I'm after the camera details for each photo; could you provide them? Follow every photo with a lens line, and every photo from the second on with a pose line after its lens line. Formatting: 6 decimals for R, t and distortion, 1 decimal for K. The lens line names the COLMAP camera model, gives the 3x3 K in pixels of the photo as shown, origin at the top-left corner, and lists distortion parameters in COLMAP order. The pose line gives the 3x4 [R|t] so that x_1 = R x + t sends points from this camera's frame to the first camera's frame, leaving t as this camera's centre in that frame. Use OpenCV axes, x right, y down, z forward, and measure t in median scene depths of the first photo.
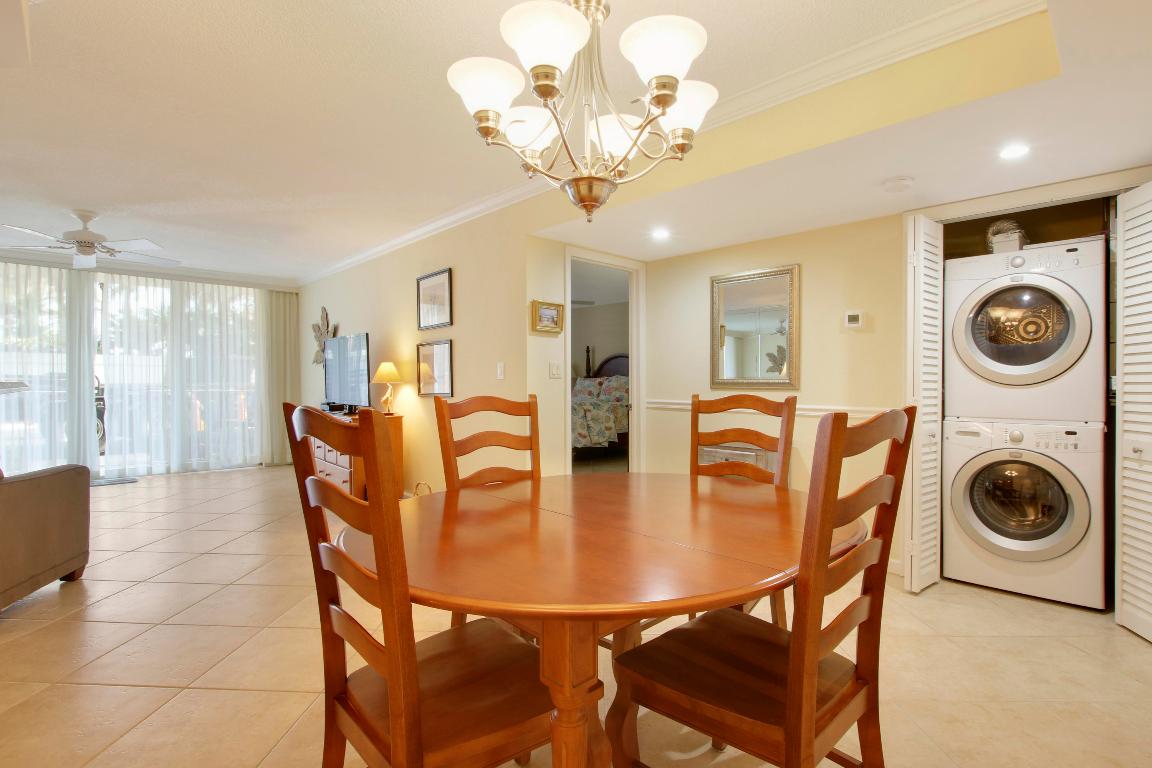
lens RADIAL K [[550.7, 0, 576.0], [0, 550.7, 389.5], [0, 0, 1]] dist [-0.025670, -0.000248]
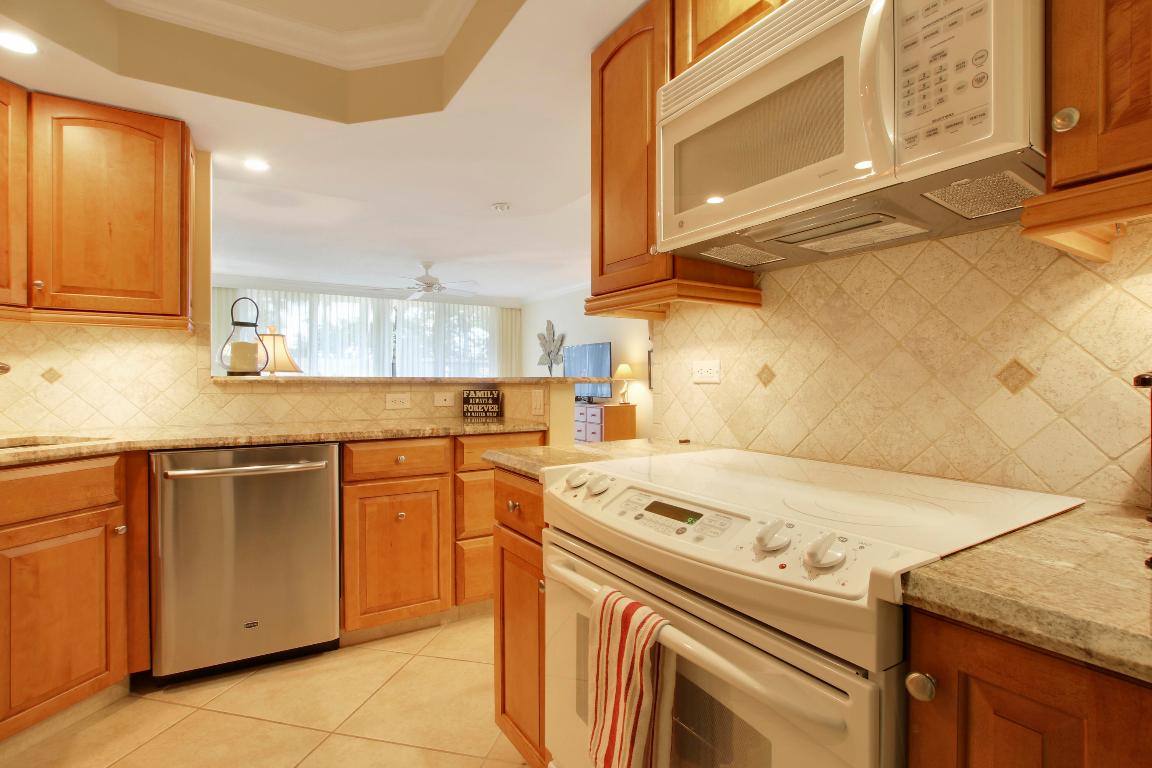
lens RADIAL K [[550.7, 0, 581.4], [0, 550.7, 381.5], [0, 0, 1]] dist [-0.025670, -0.000248]
pose [[0.982590, -0.004057, -0.185744, -0.160428], [0.002414, 0.999956, -0.009069, 0.003263], [0.185773, 0.008462, 0.982556, -0.258540]]
